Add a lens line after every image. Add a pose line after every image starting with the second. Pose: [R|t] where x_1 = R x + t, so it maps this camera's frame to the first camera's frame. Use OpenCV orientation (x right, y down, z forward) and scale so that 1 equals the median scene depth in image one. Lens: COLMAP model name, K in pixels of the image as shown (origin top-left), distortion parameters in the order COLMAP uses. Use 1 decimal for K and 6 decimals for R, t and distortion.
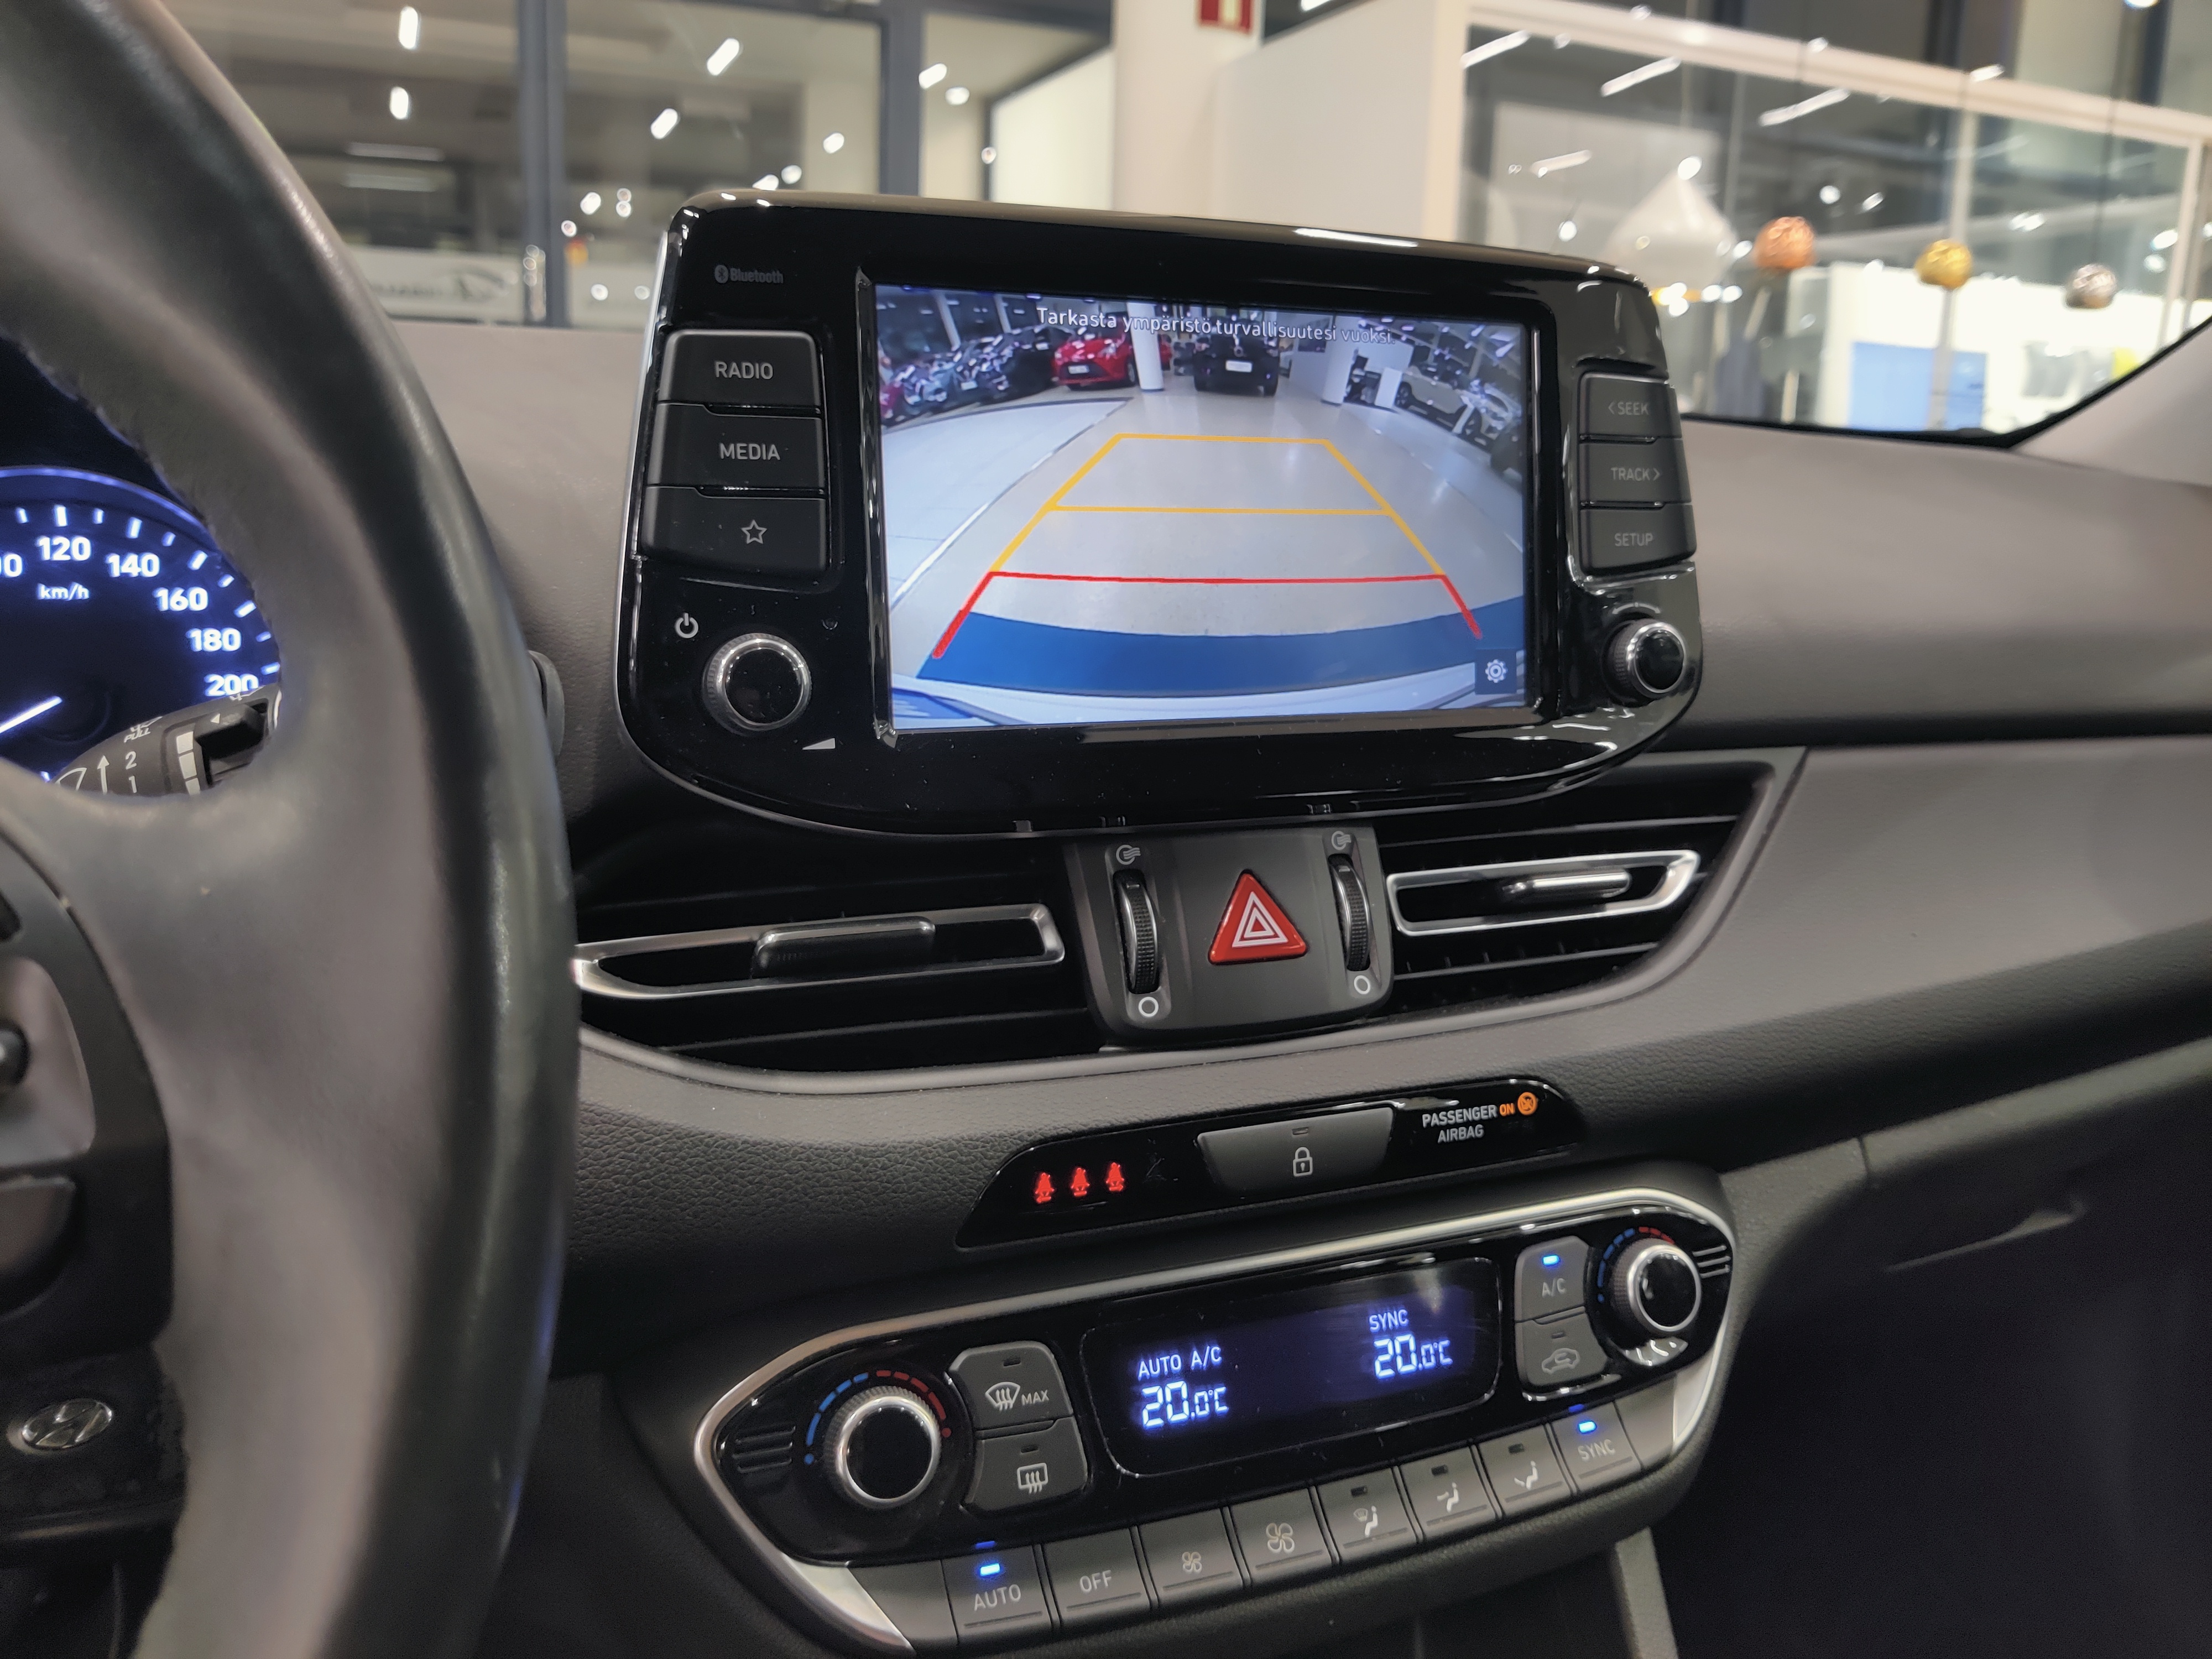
lens RADIAL K [[1702.7, 0, 1128.3], [0, 1702.7, 790.1], [0, 0, 1]] dist [0.012304, -0.055530]
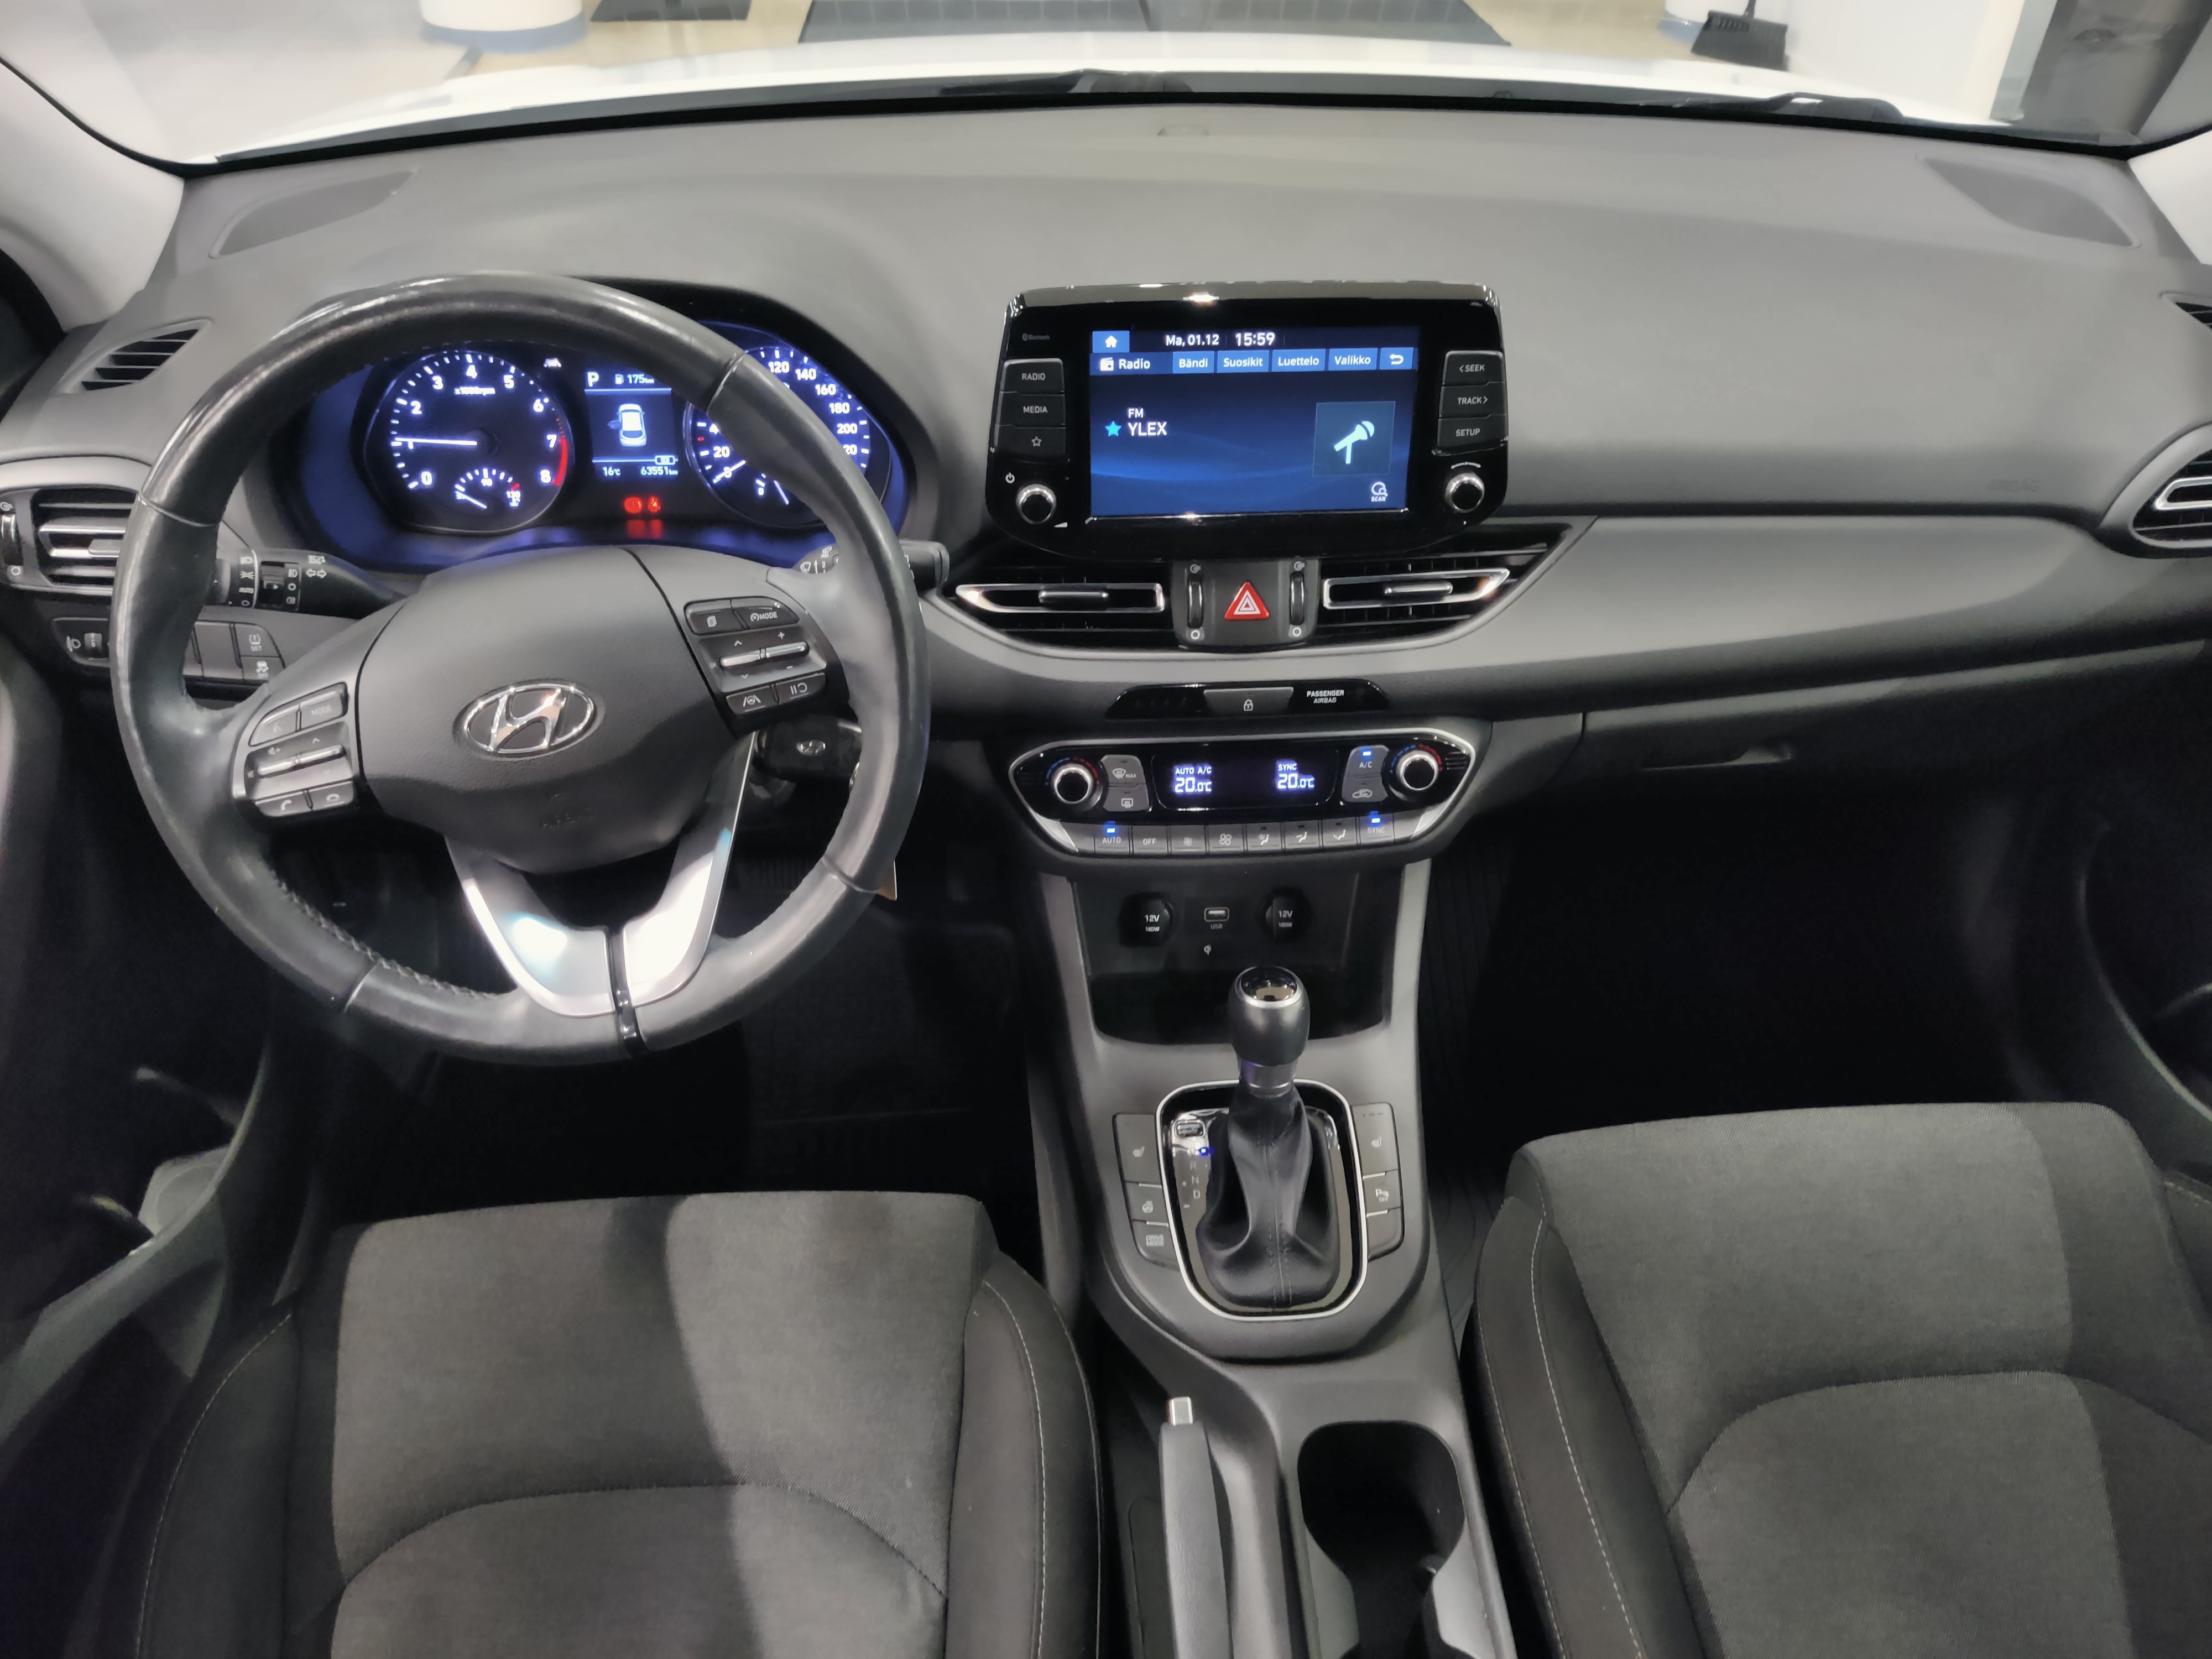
lens RADIAL K [[1702.7, 0, 1139.2], [0, 1702.7, 865.6], [0, 0, 1]] dist [0.012304, -0.055530]
pose [[0.946376, 0.189864, -0.261390, 0.608430], [-0.046276, 0.880410, 0.471951, -0.694088], [0.319737, -0.434546, 0.841984, -1.159048]]
